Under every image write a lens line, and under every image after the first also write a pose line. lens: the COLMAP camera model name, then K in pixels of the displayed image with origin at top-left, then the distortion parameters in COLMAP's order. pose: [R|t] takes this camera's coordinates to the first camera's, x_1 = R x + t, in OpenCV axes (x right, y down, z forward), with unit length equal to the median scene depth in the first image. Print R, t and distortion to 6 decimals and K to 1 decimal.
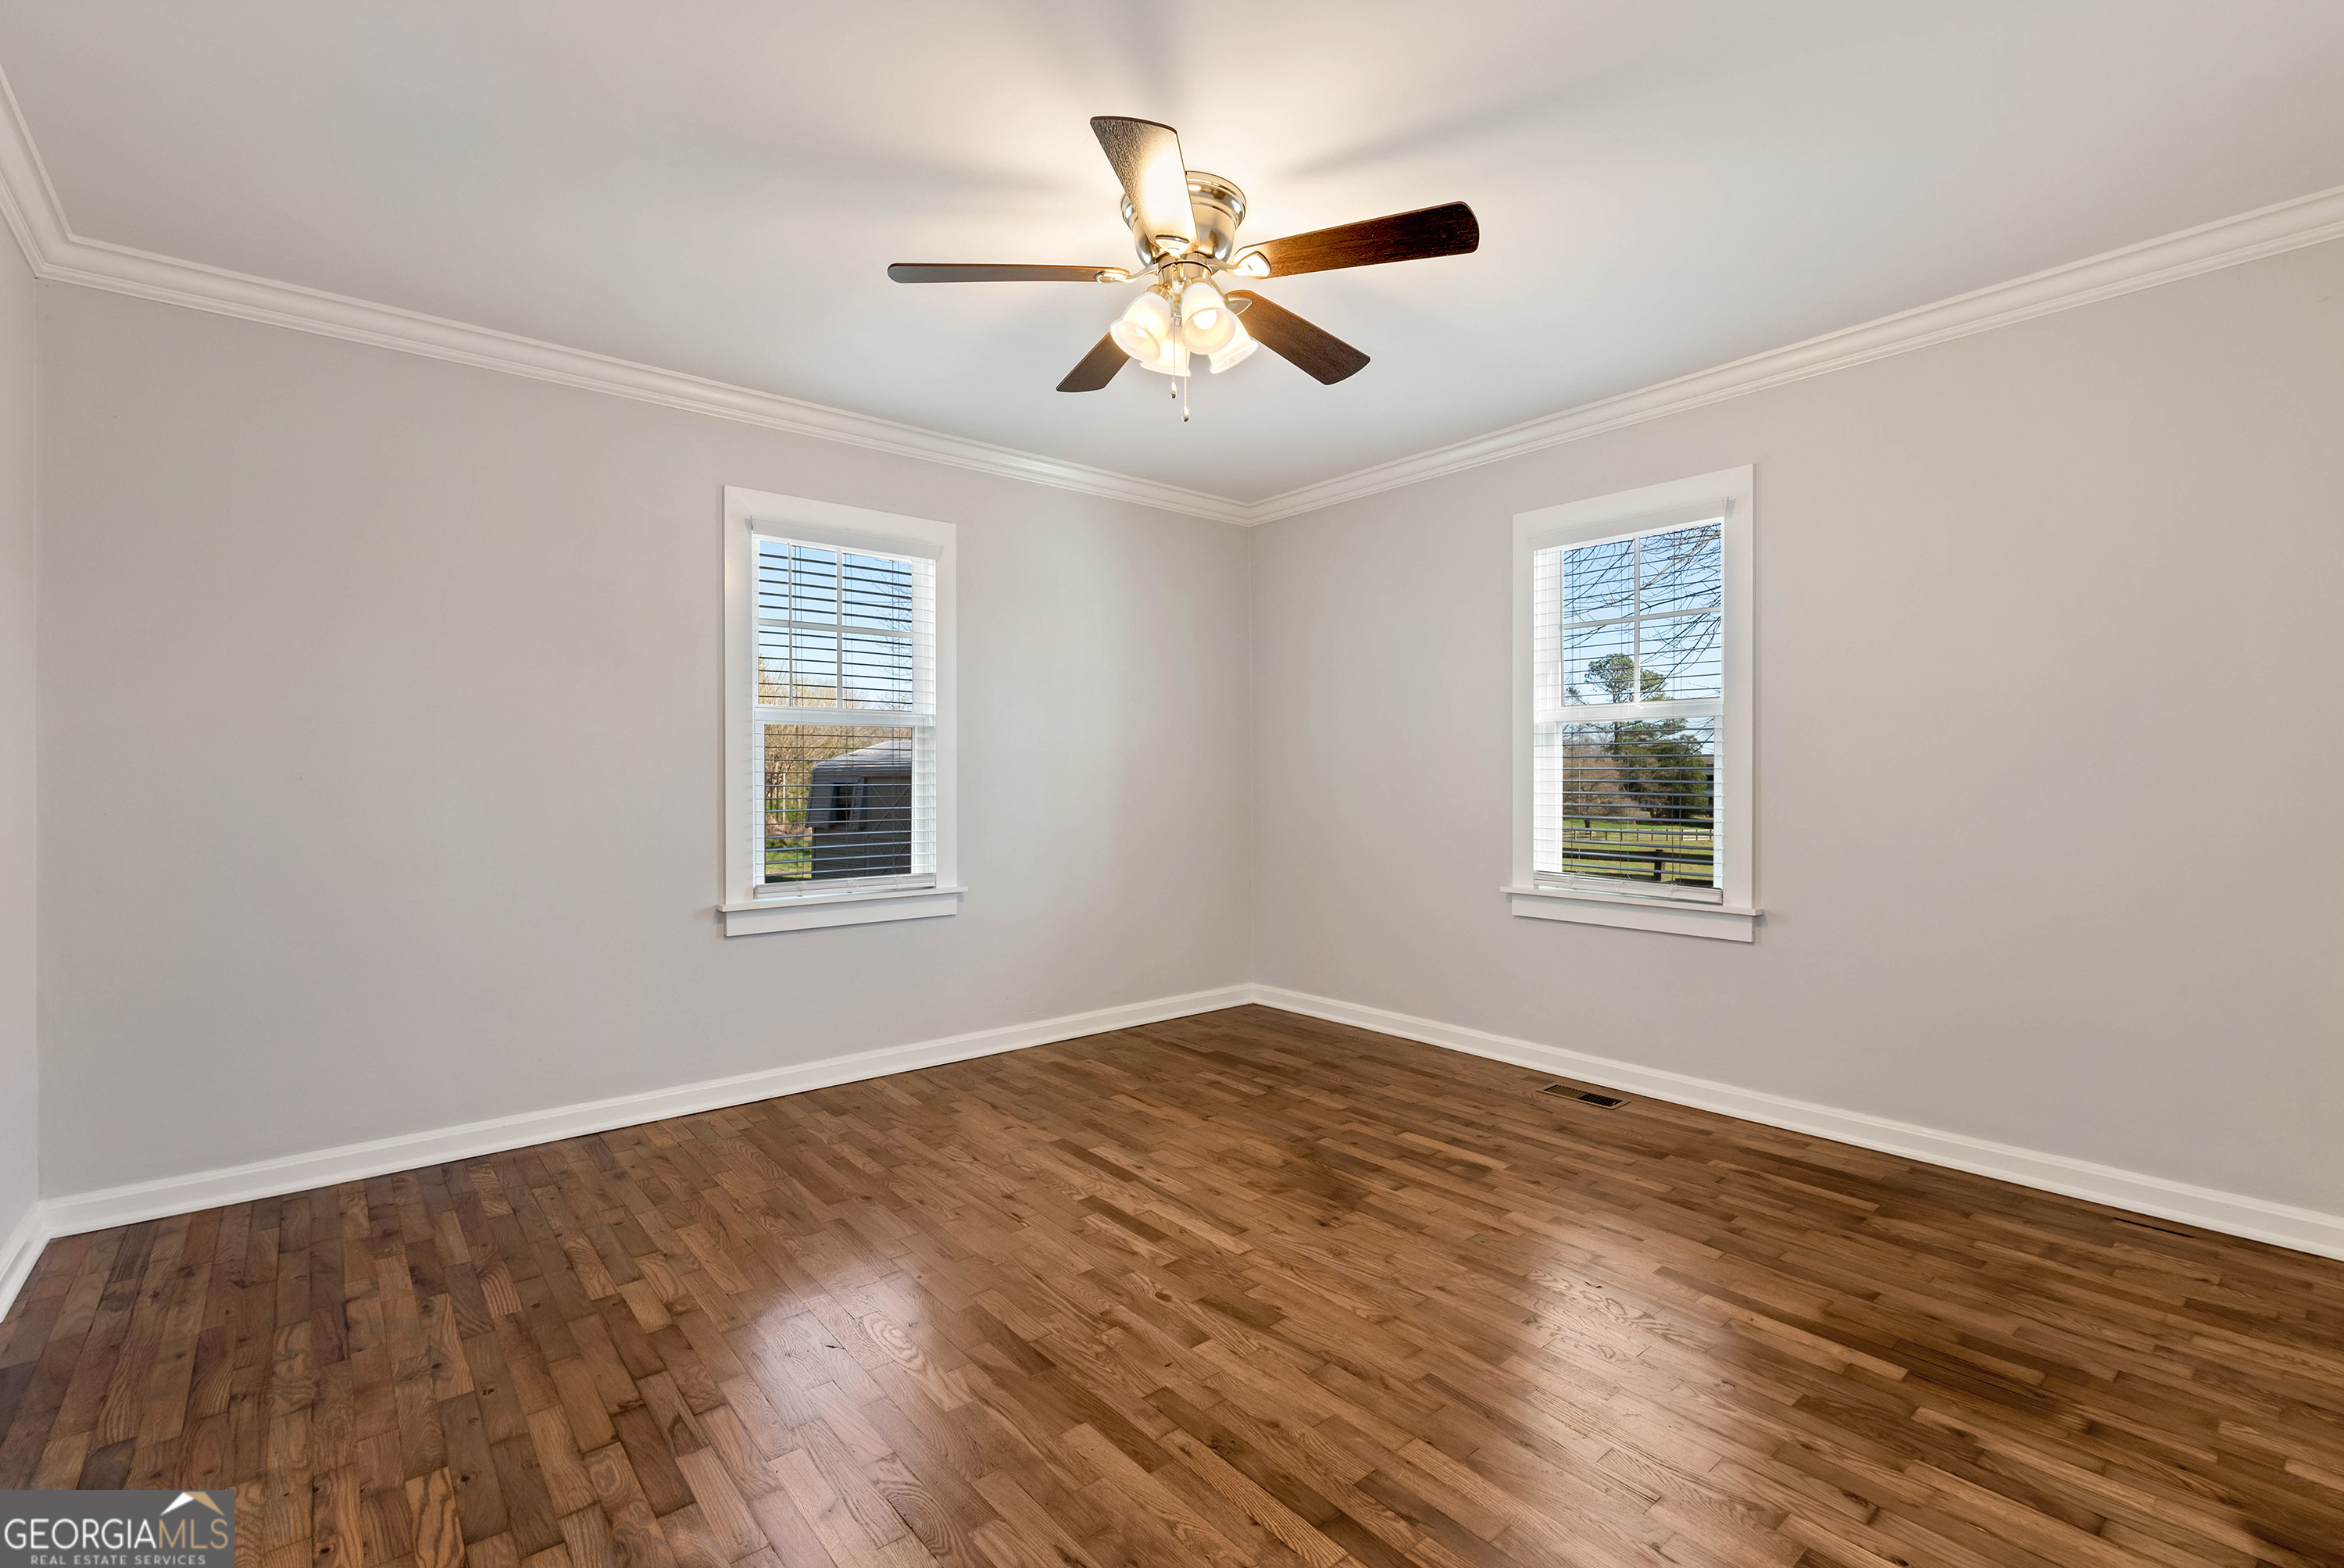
lens RADIAL K [[1053.5, 0, 1186.6], [0, 1053.5, 775.3], [0, 0, 1]] dist [-0.000750, -0.000438]
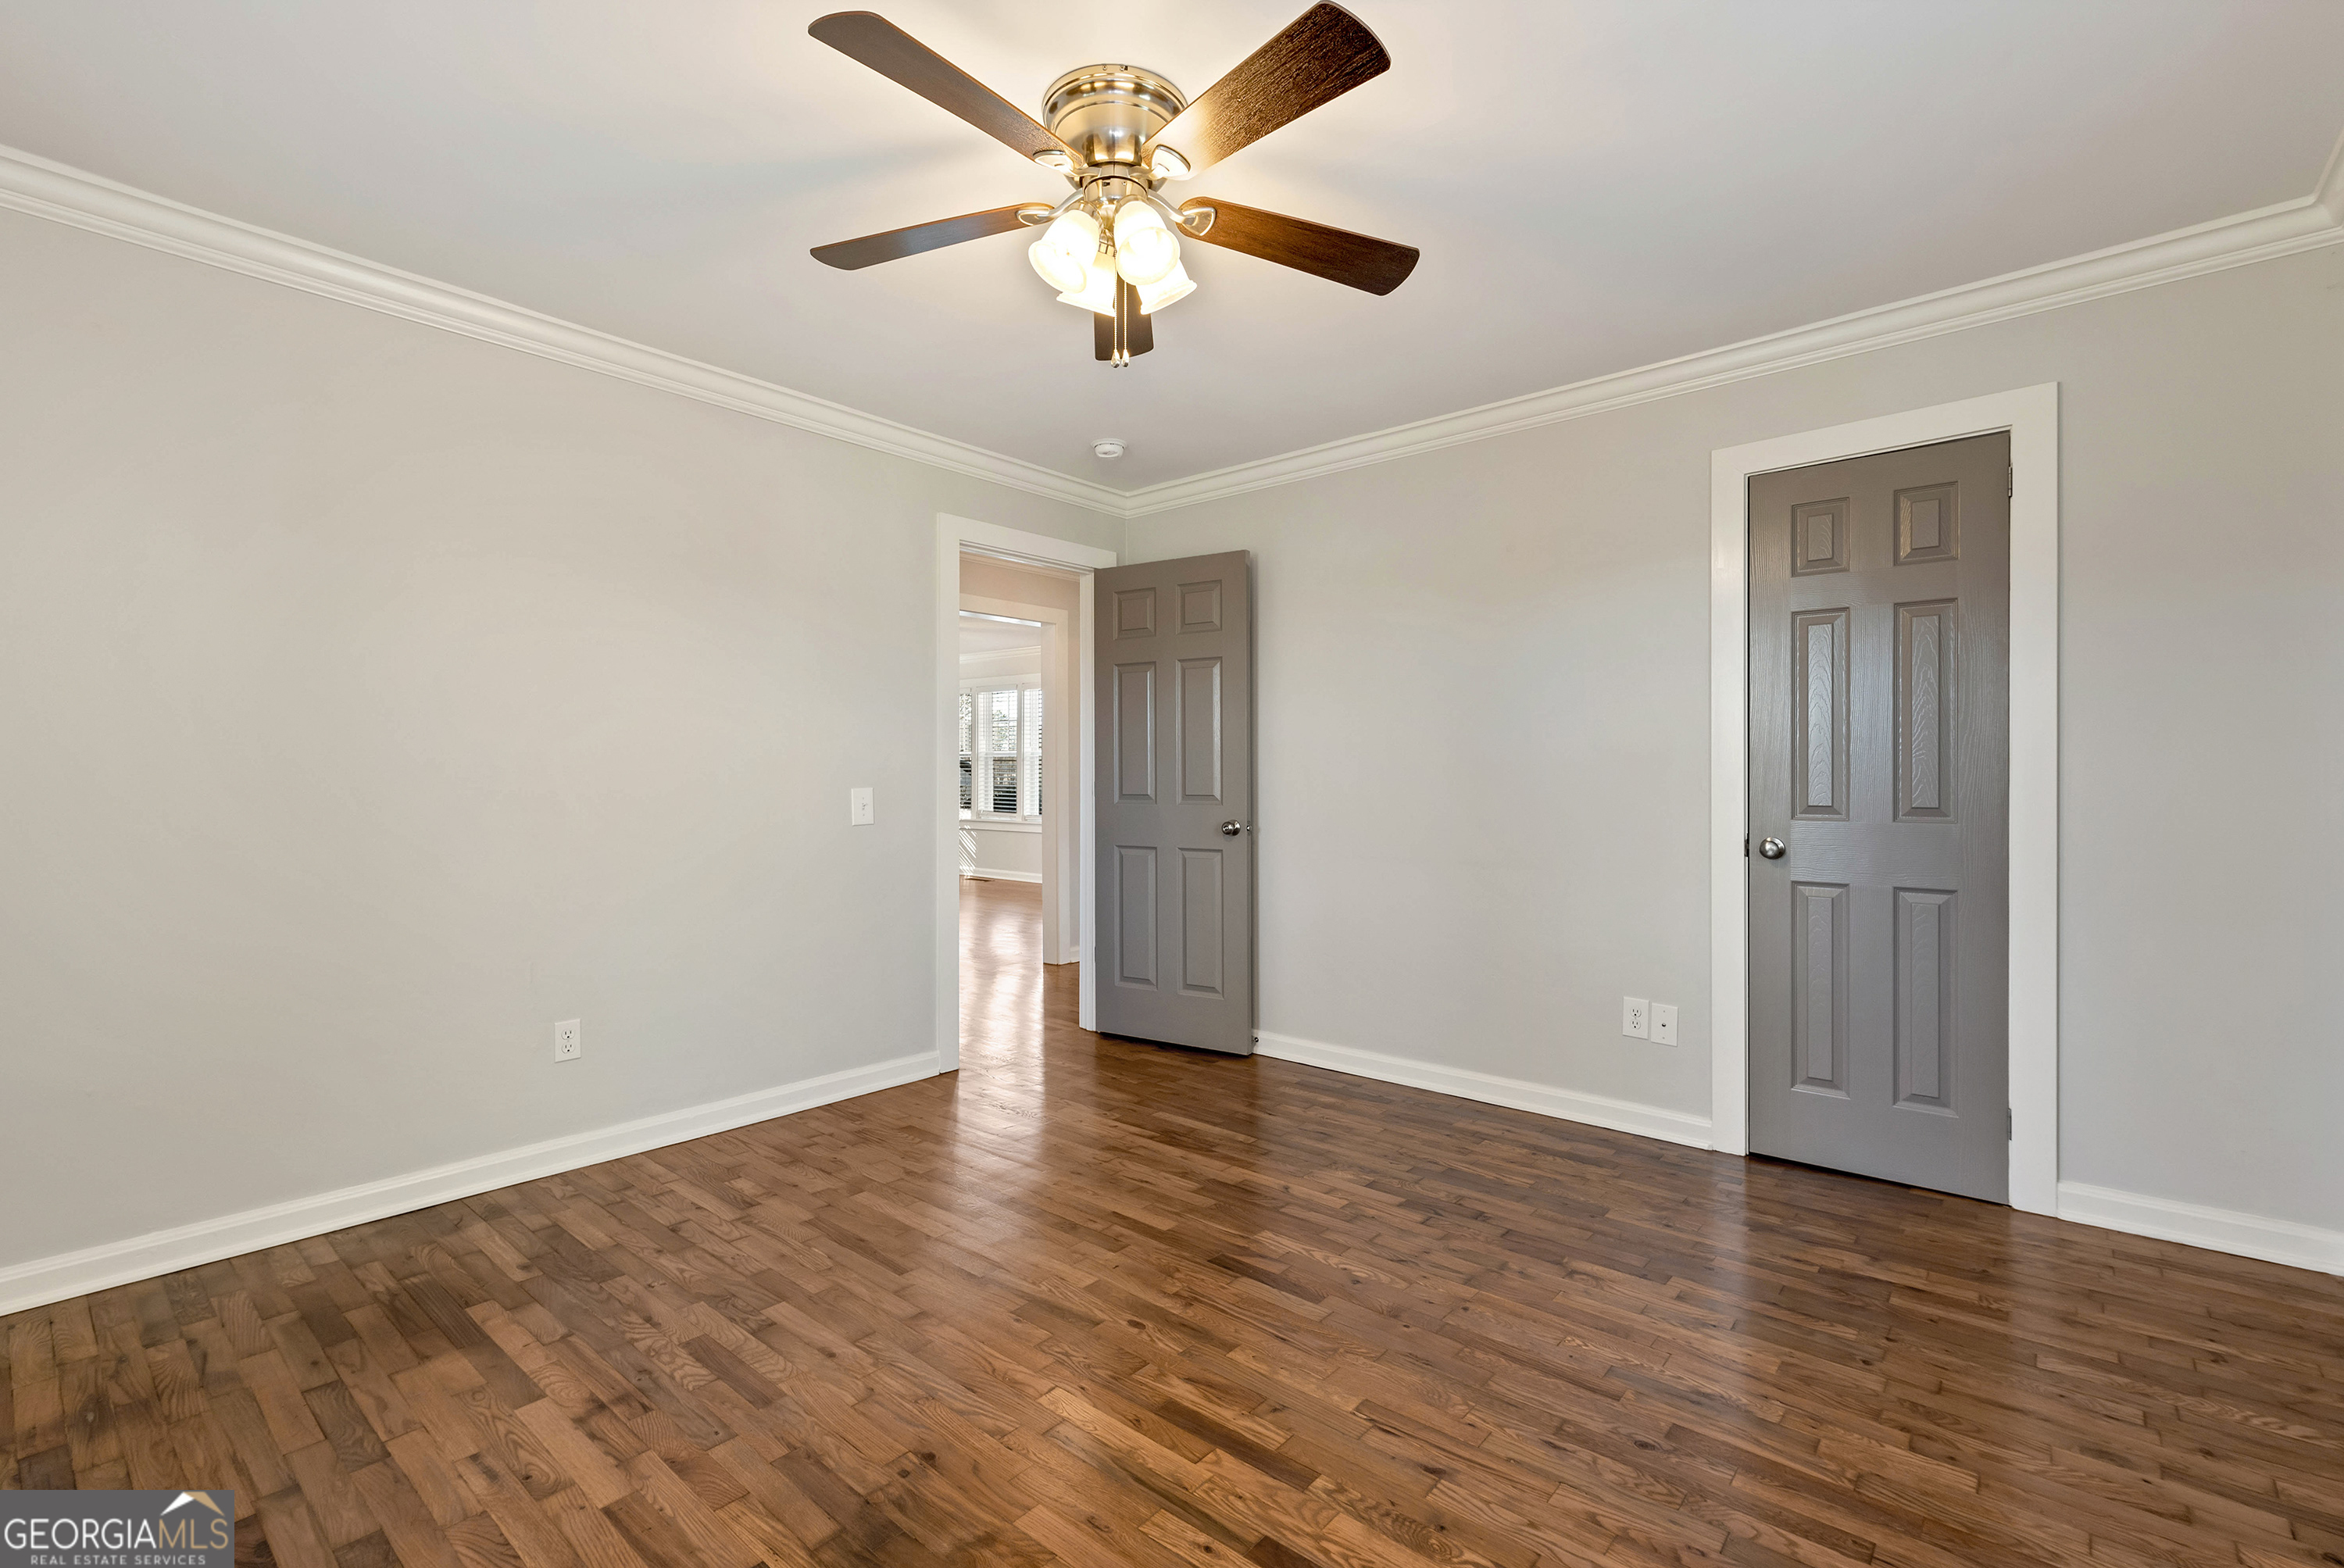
lens RADIAL K [[1053.5, 0, 1186.6], [0, 1053.5, 775.3], [0, 0, 1]] dist [-0.000750, -0.000438]
pose [[-0.986111, 0.003835, -0.166046, 0.093593], [0.003861, 0.999993, 0.000169, -0.006227], [0.166046, -0.000474, -0.986118, 2.021606]]
